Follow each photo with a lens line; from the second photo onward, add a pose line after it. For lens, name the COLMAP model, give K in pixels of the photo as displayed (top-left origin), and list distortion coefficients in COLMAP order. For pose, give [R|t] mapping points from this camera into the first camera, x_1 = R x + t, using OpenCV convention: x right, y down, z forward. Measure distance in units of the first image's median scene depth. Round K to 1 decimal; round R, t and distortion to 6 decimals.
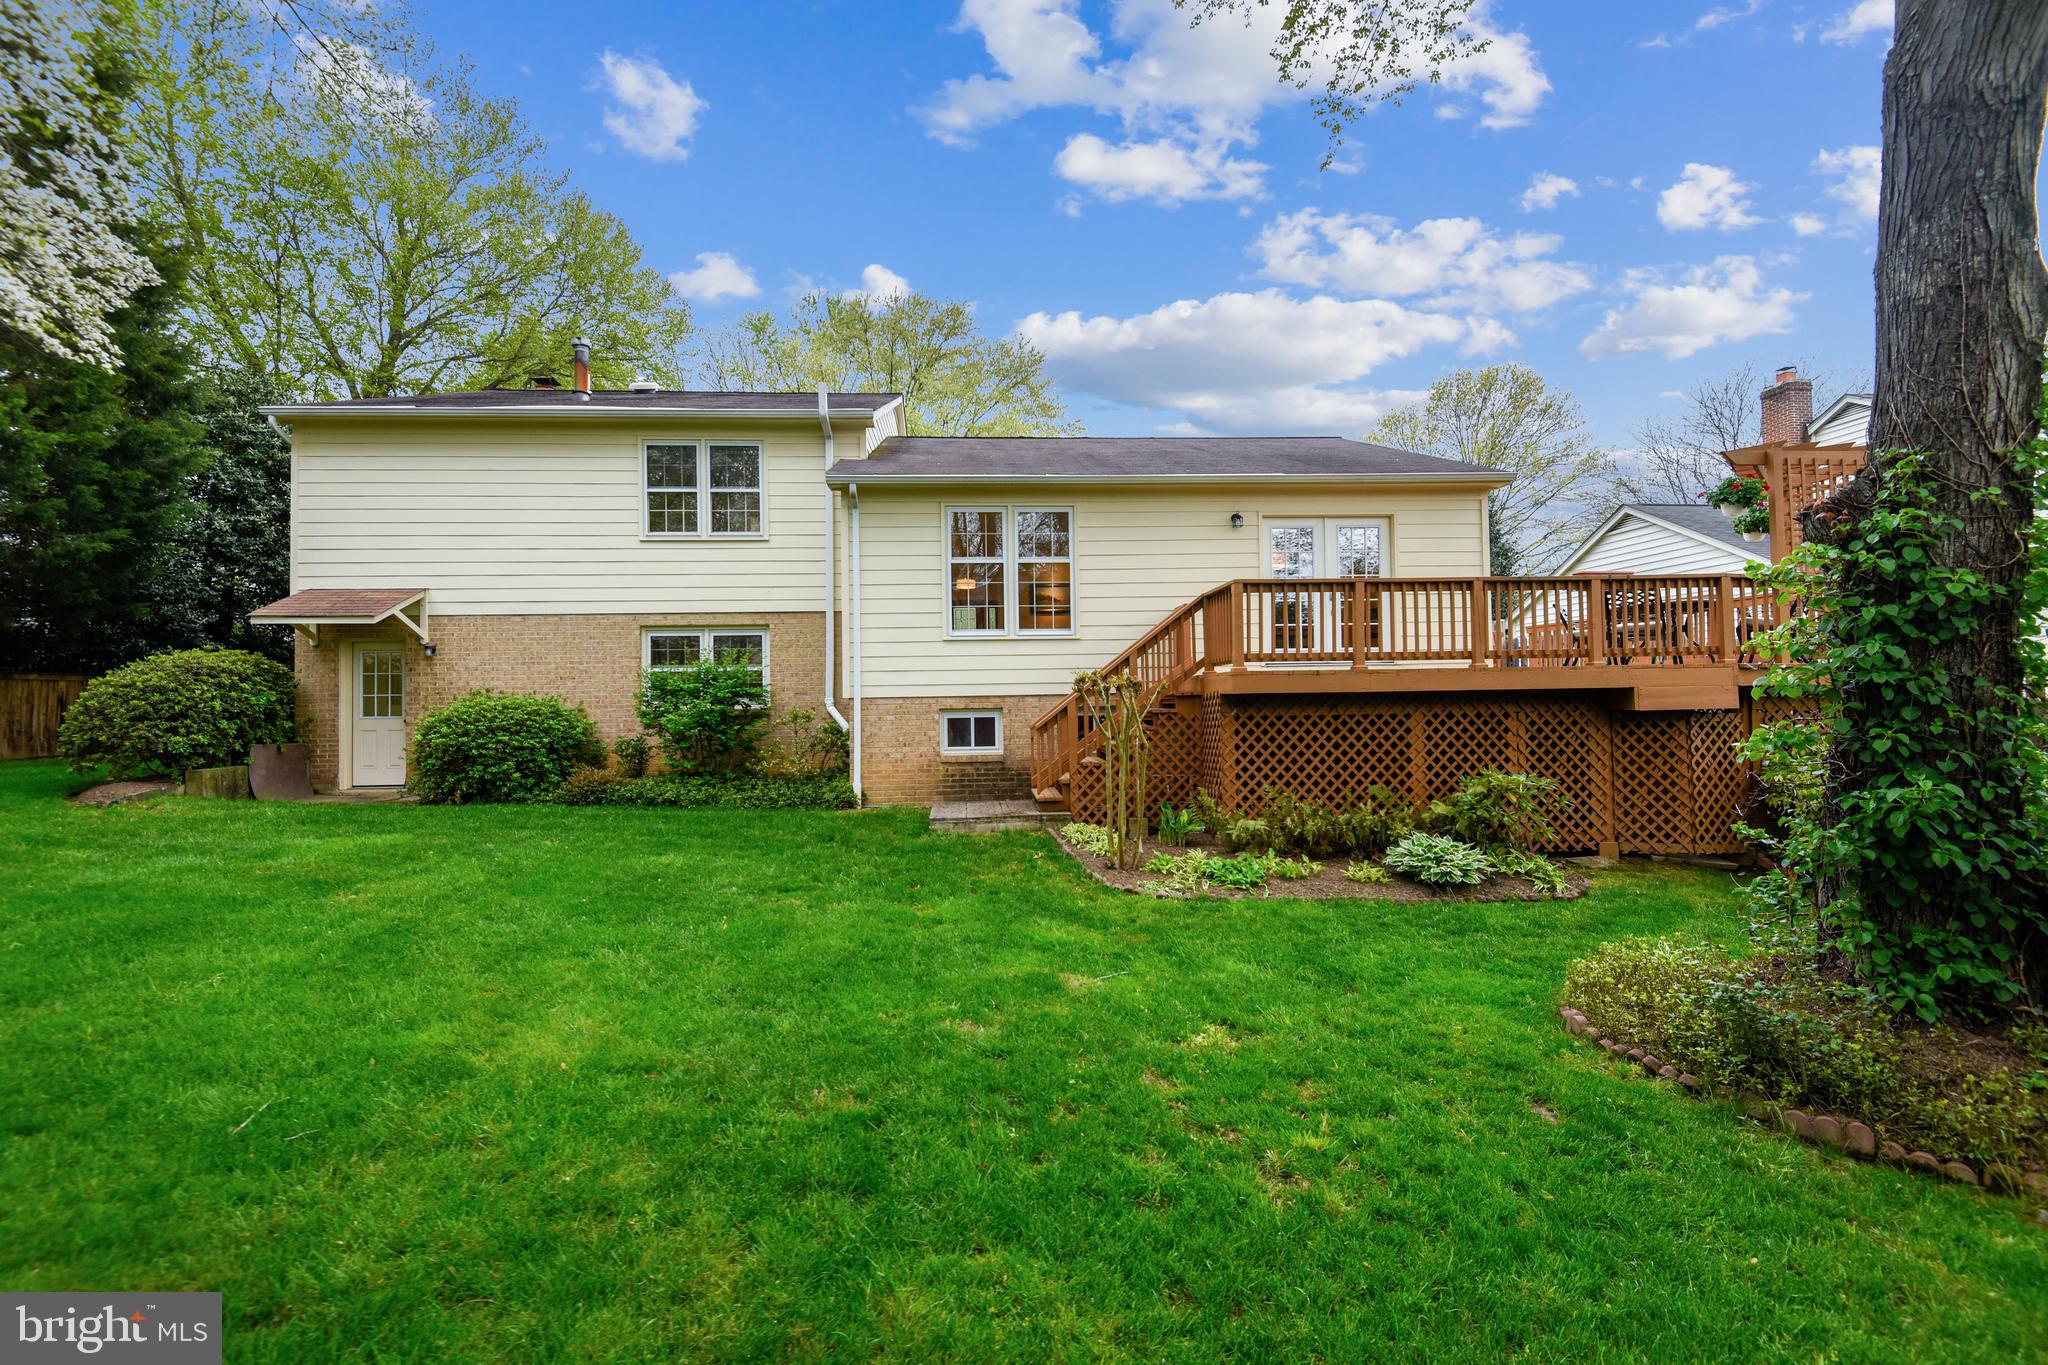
lens RADIAL K [[962.6, 0, 1024.0], [0, 962.6, 682.5], [0, 0, 1]] dist [0.039910, -0.027244]
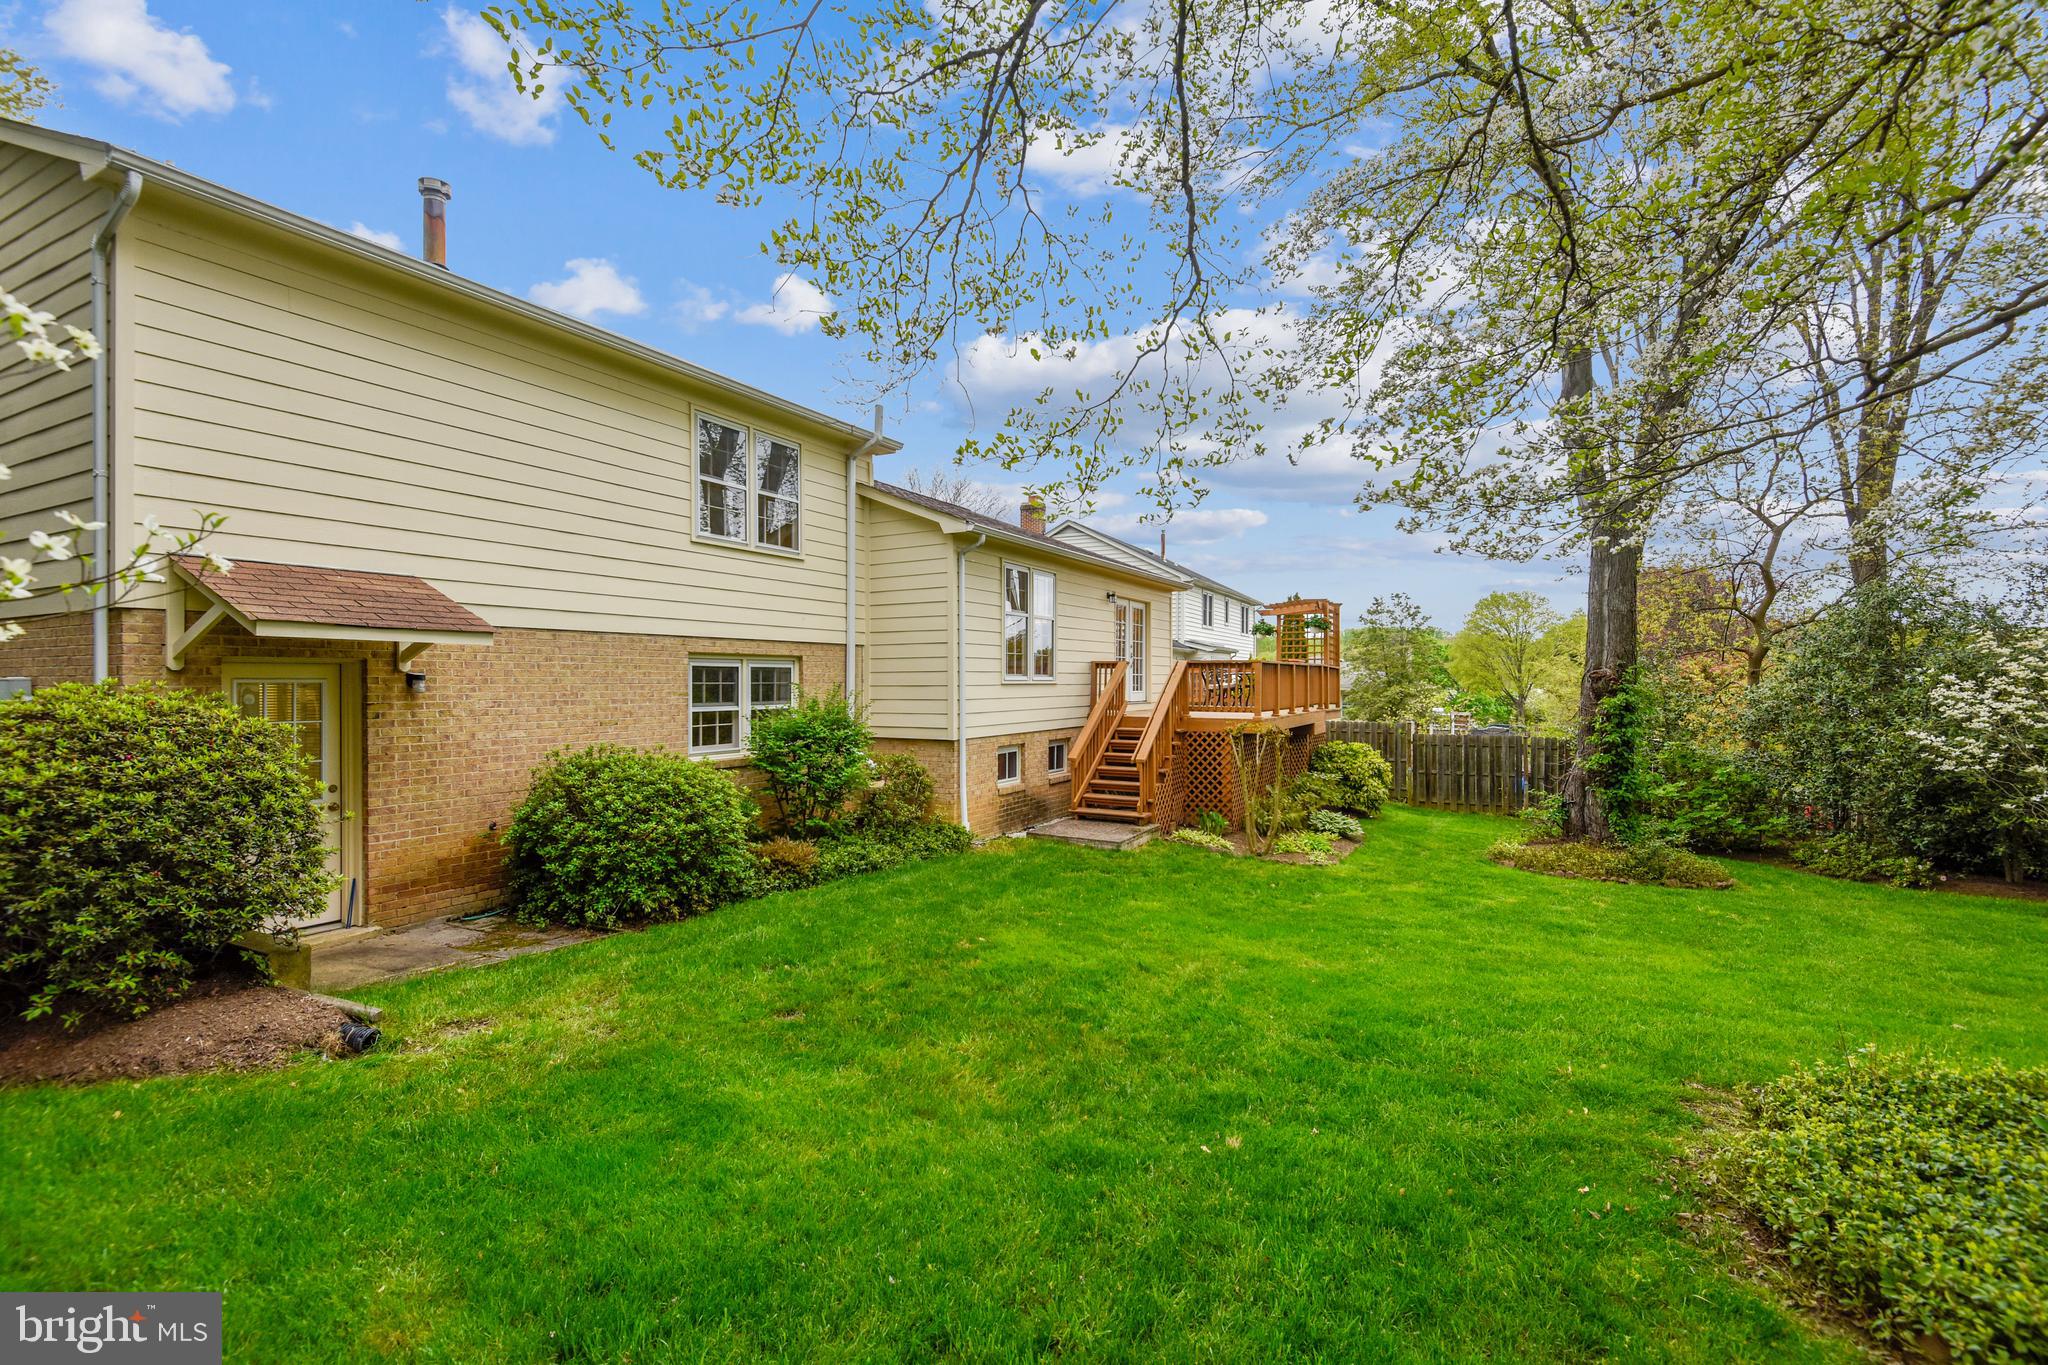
lens RADIAL K [[962.6, 0, 1024.0], [0, 962.6, 682.5], [0, 0, 1]] dist [0.039910, -0.027244]
pose [[0.506333, 0.011145, 0.862266, -0.928368], [-0.035154, 0.999352, 0.007726, -0.050350], [-0.861621, -0.034224, 0.506397, 0.382028]]
